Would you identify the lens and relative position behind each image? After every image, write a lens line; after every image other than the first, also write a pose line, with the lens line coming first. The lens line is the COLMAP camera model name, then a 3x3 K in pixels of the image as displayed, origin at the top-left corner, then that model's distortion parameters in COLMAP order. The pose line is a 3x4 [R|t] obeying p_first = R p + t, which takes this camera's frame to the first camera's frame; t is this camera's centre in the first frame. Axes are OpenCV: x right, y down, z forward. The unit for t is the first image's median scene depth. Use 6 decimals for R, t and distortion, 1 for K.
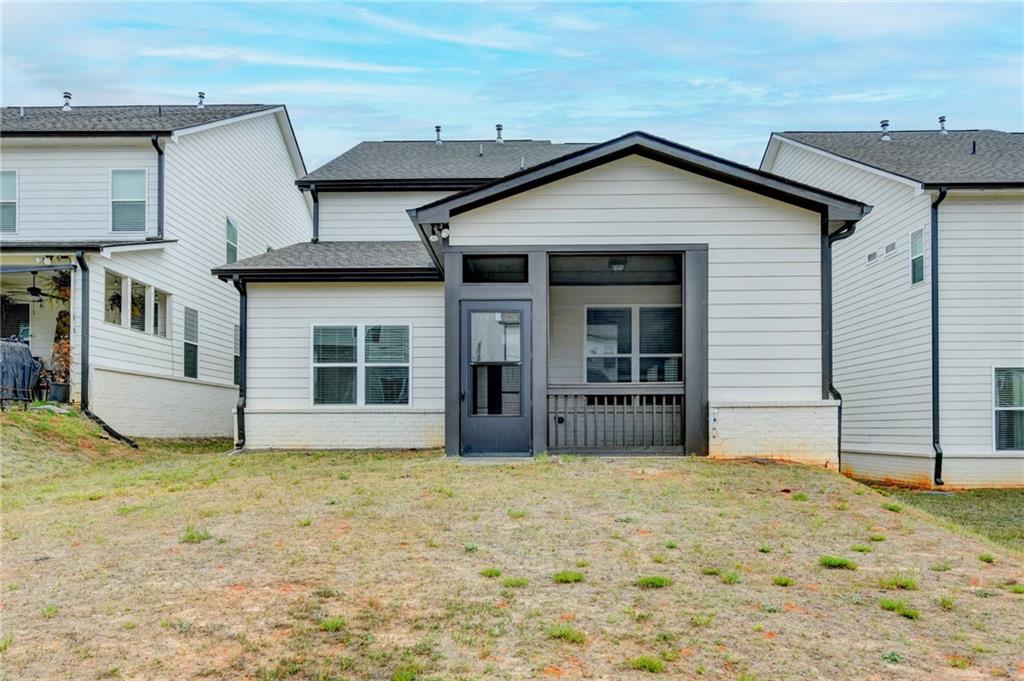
lens RADIAL K [[1933.6, 0, 513.5], [0, 1933.6, 341.0], [0, 0, 1]] dist [0.031196, 0.000000]
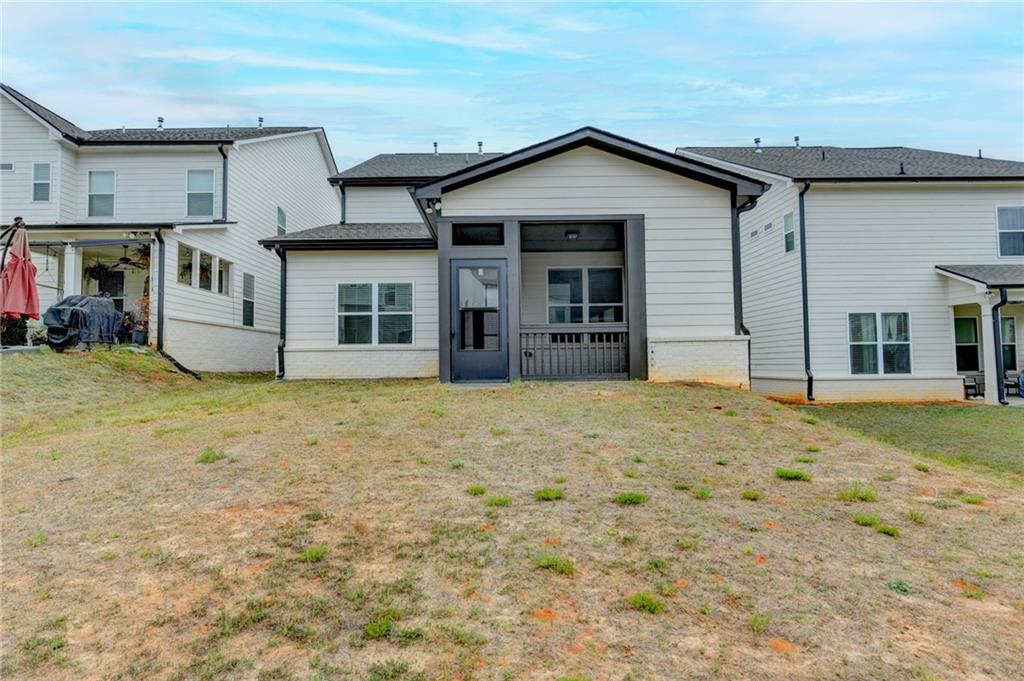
lens RADIAL K [[563.2, 0, 504.1], [0, 563.2, 341.1], [0, 0, 1]] dist [0.000944, 0.000081]
pose [[0.999391, -0.008786, 0.033763, -0.005438], [0.009637, 0.999638, -0.025131, 0.041993], [-0.033530, 0.025441, 0.999114, 0.633621]]
